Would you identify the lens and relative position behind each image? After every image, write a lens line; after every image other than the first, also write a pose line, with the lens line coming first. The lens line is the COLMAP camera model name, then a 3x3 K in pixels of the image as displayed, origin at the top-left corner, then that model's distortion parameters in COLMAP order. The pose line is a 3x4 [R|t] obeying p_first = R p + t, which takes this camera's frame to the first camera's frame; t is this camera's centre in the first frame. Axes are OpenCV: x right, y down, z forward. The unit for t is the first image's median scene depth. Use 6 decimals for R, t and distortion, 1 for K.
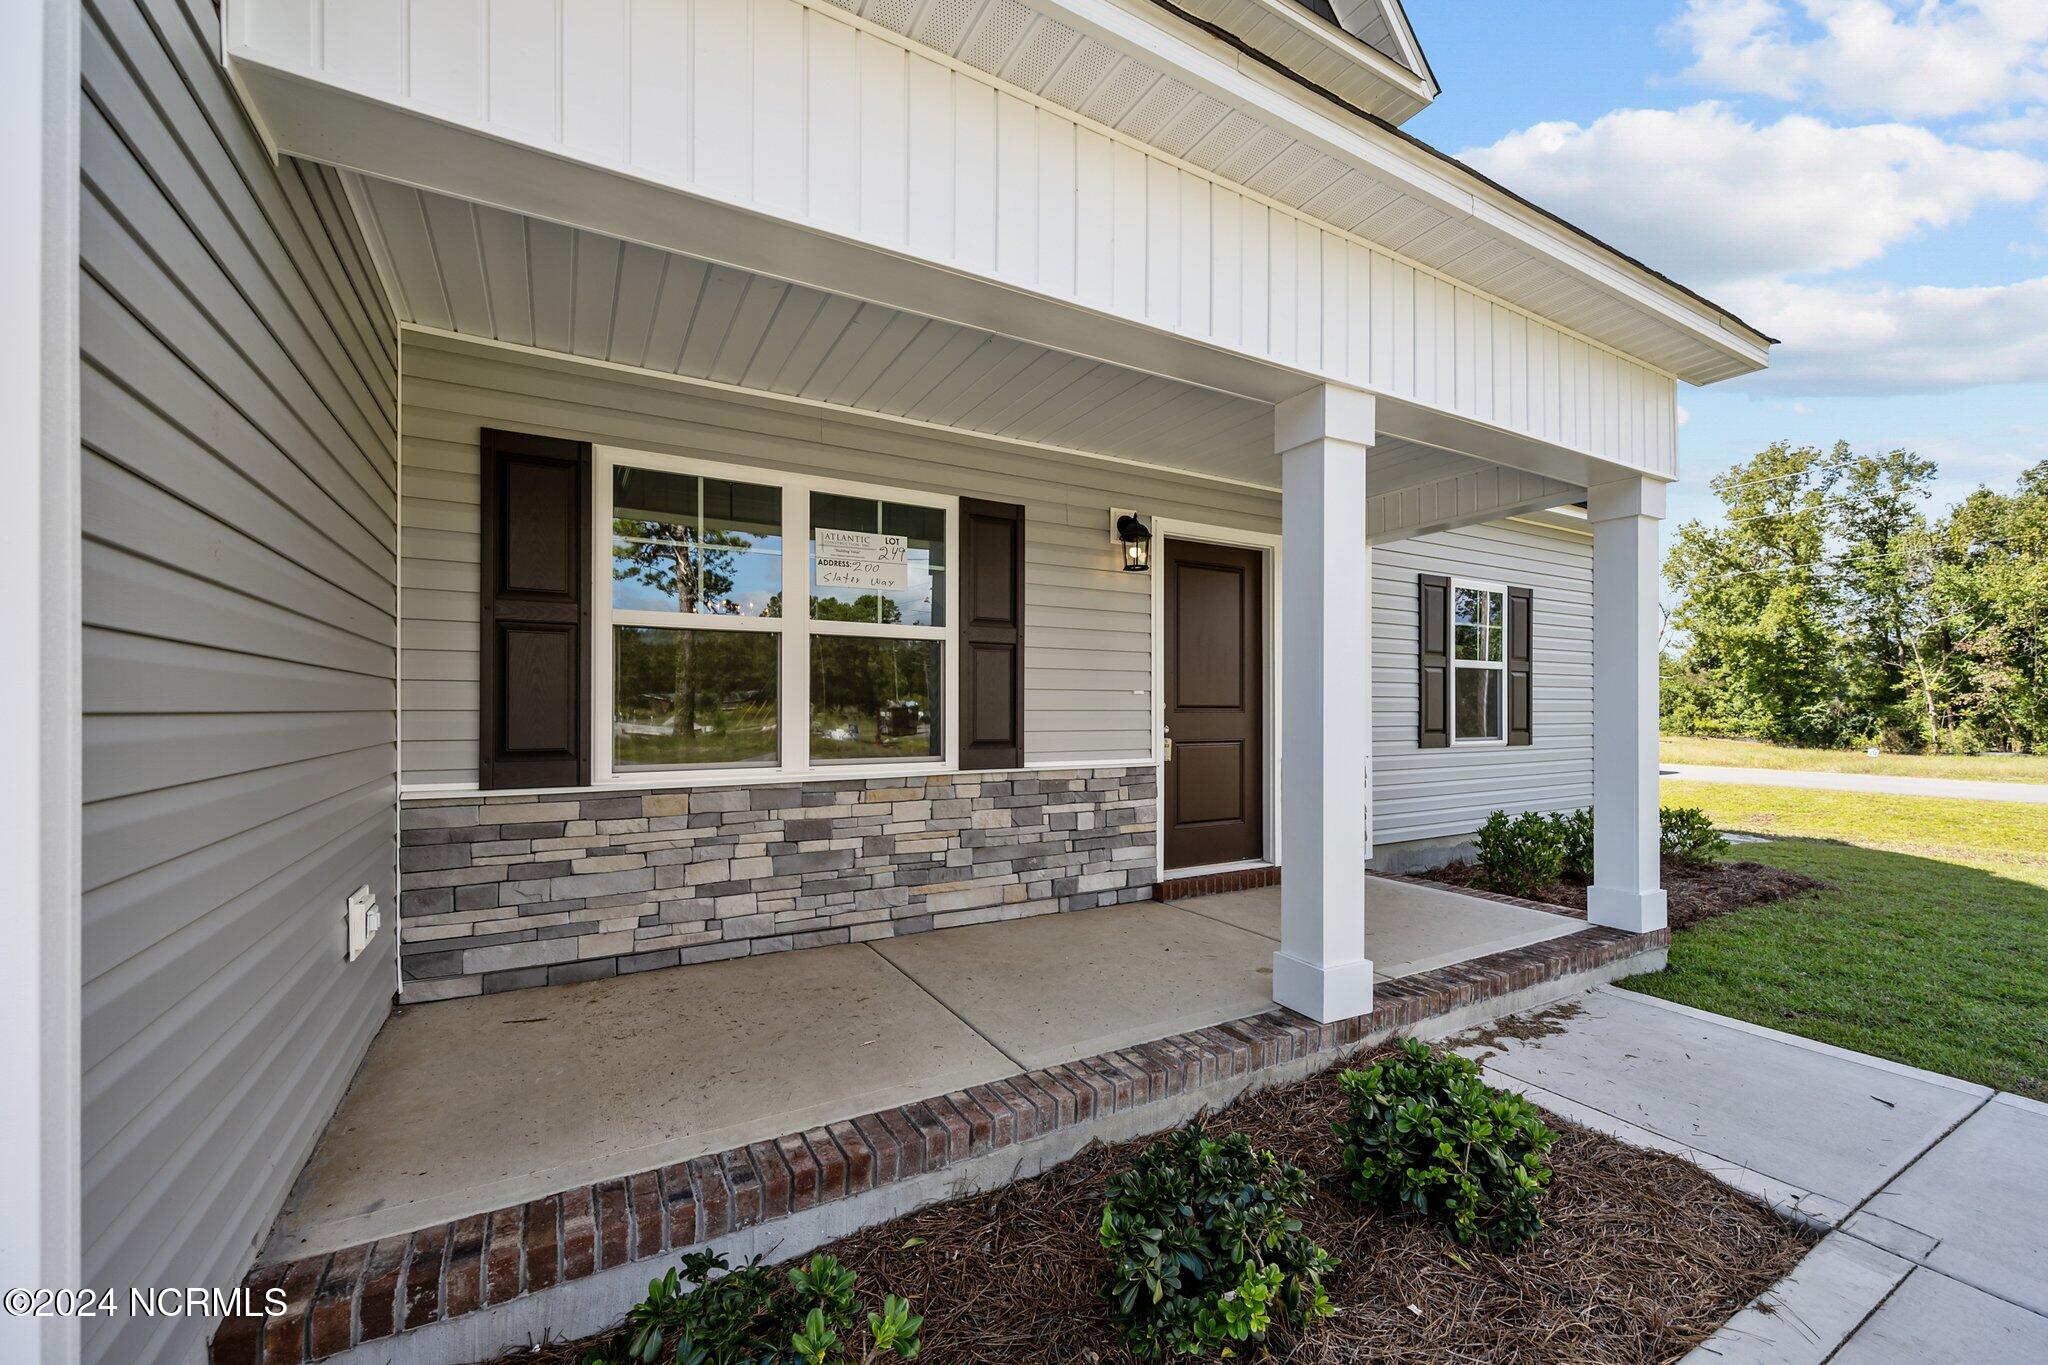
lens RADIAL K [[819.6, 0, 1032.7], [0, 819.6, 700.5], [0, 0, 1]] dist [0.003481, -0.000048]
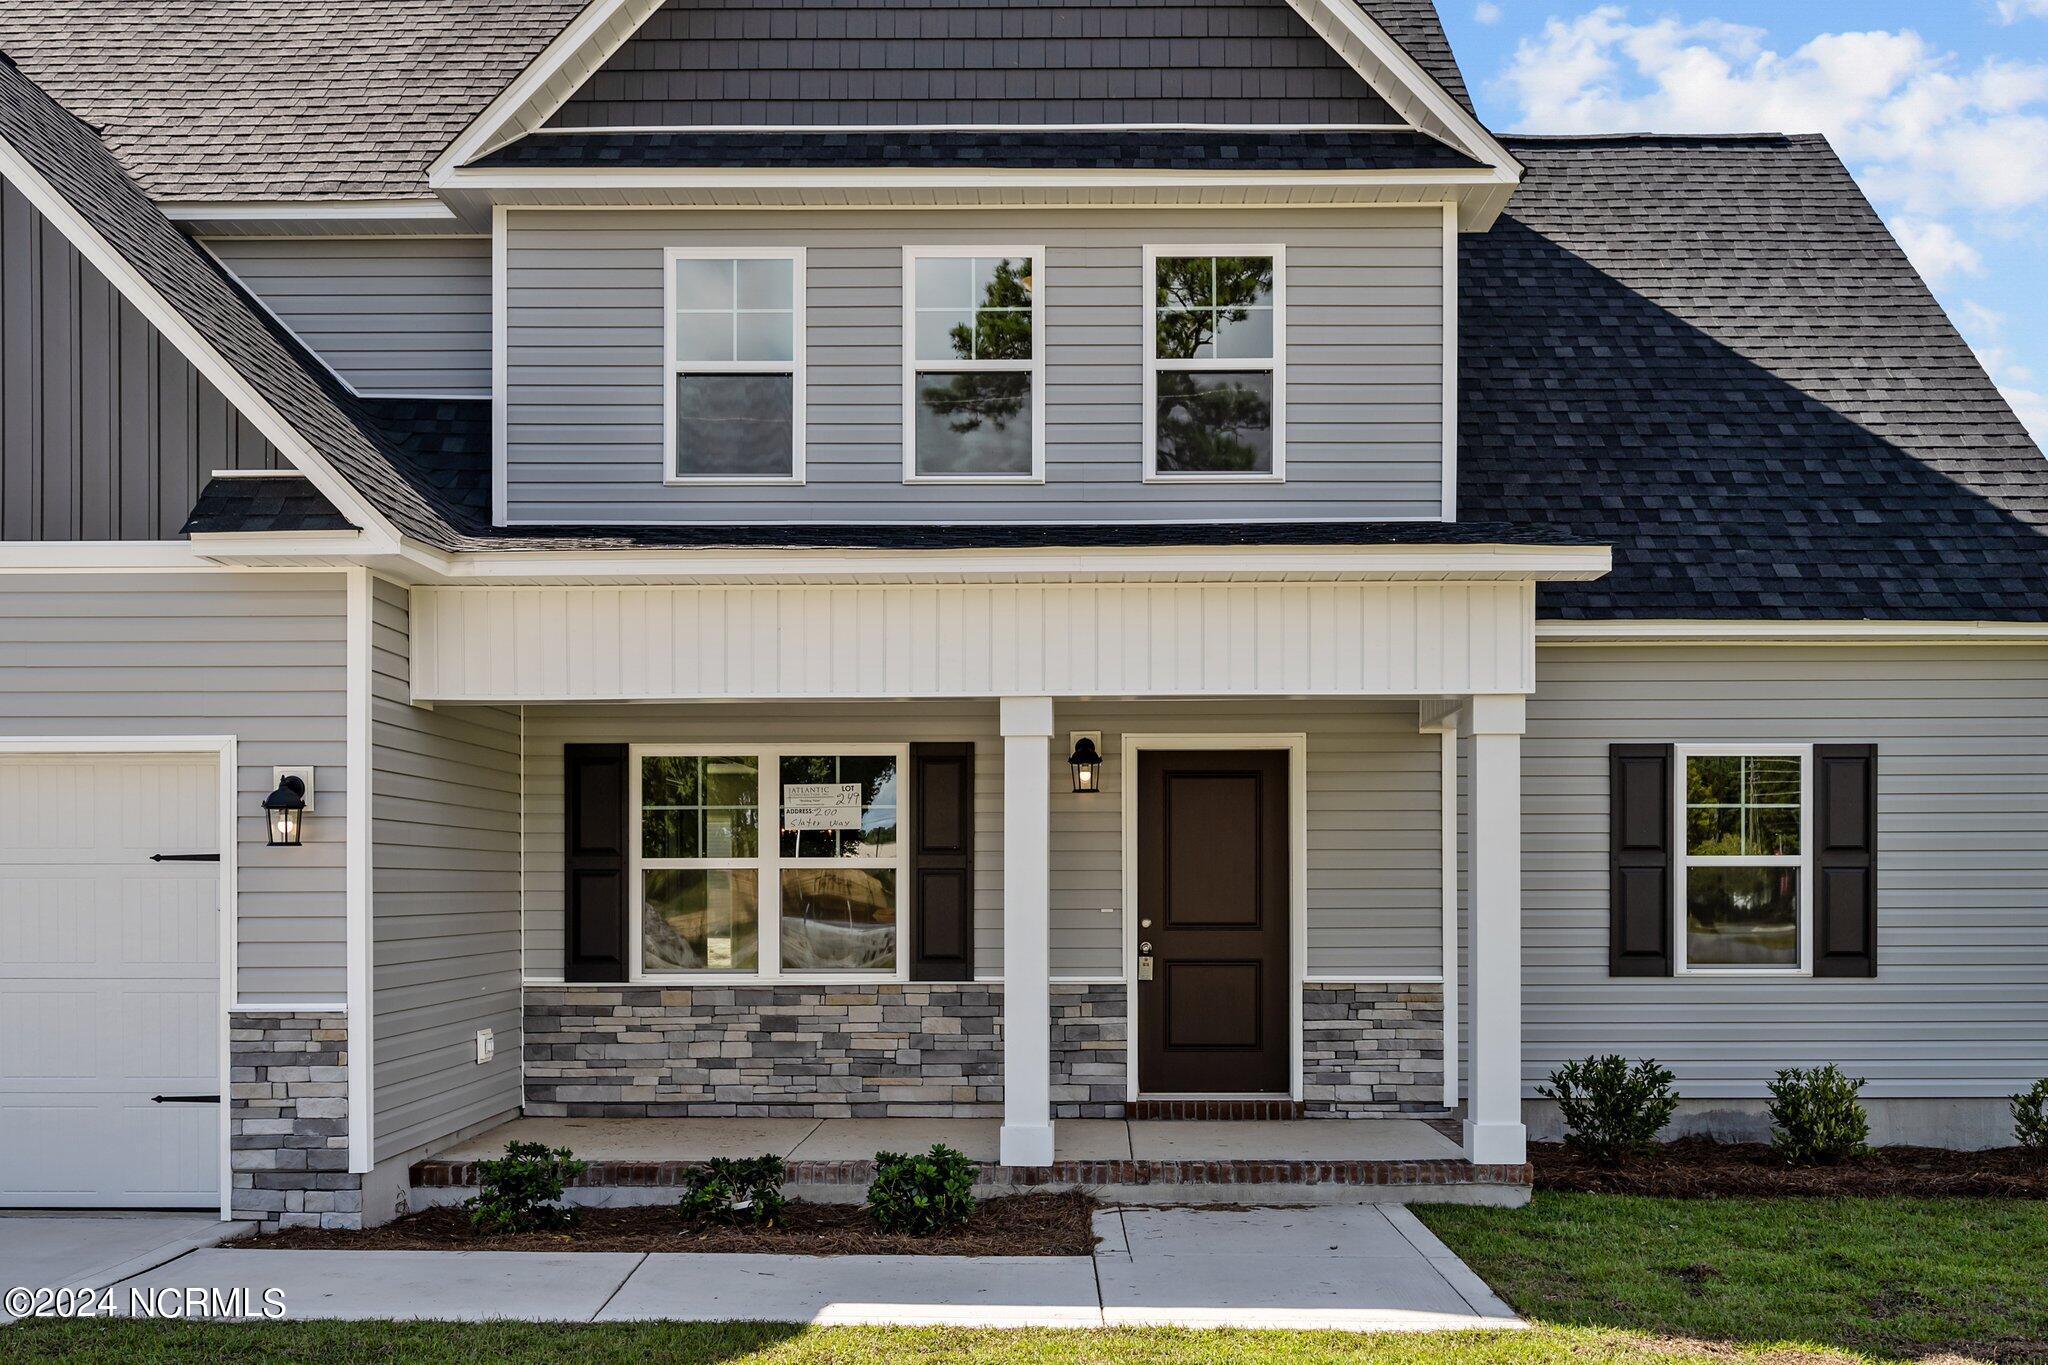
lens RADIAL K [[1868.6, 0, 1029.2], [0, 1868.6, 839.3], [0, 0, 1]] dist [-0.001355, 0.000000]
pose [[0.859262, -0.013051, -0.511369, 1.501037], [0.008742, 0.999903, -0.010830, -0.090222], [0.511461, 0.004835, 0.859293, -1.254039]]
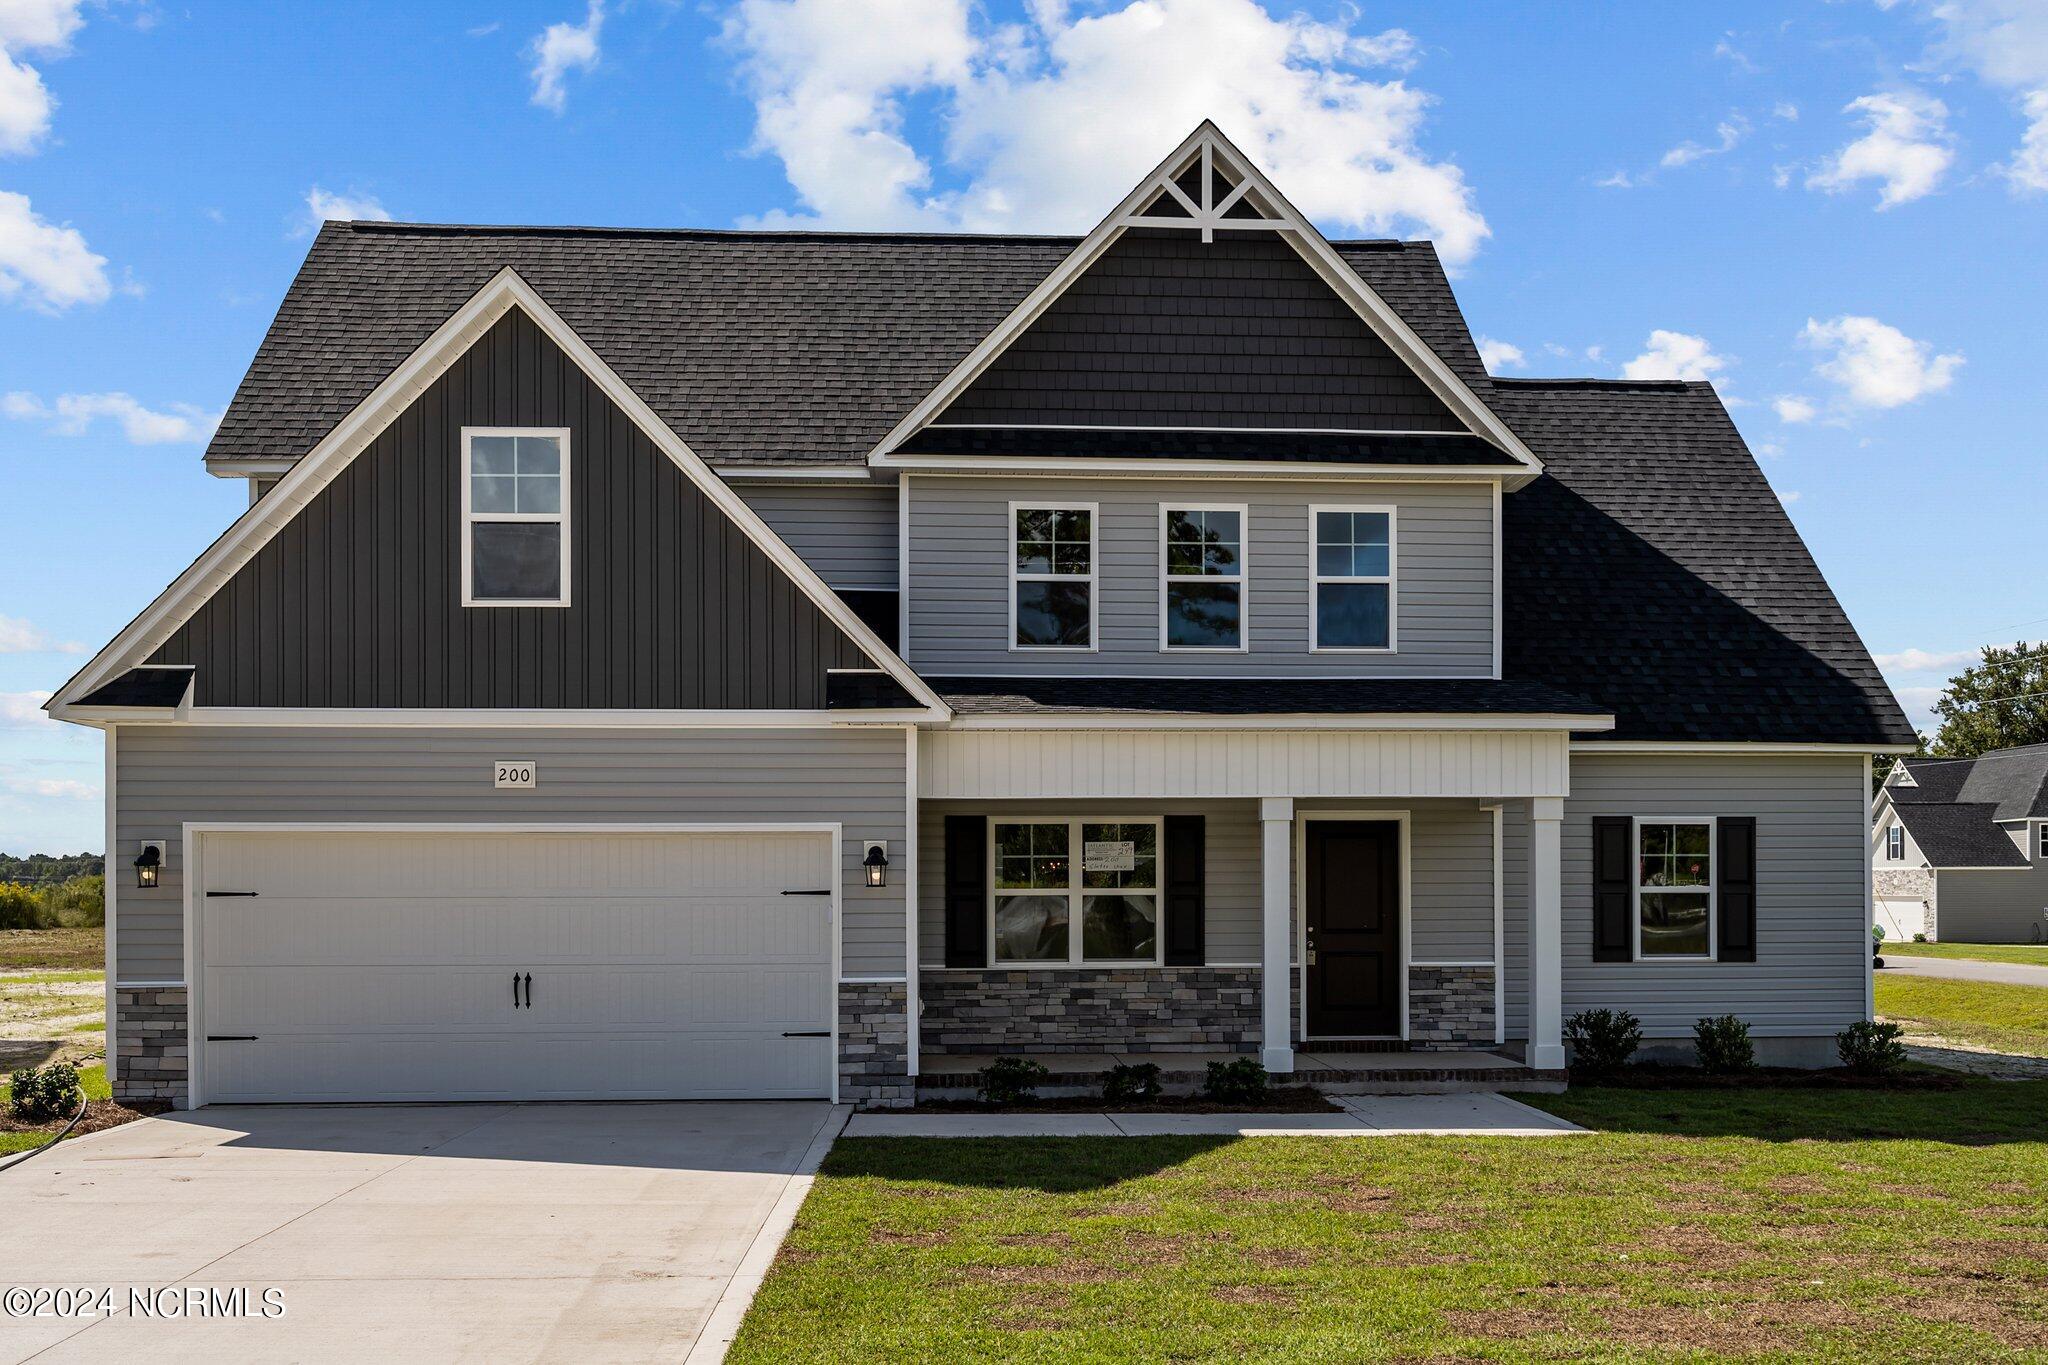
lens RADIAL K [[1868.6, 0, 1023.8], [0, 1868.6, 813.6], [0, 0, 1]] dist [-0.001355, 0.000000]
pose [[0.893016, -0.018742, -0.449634, 1.616583], [0.008414, 0.999653, -0.024957, -0.164683], [0.449946, 0.018504, 0.892864, -3.067670]]
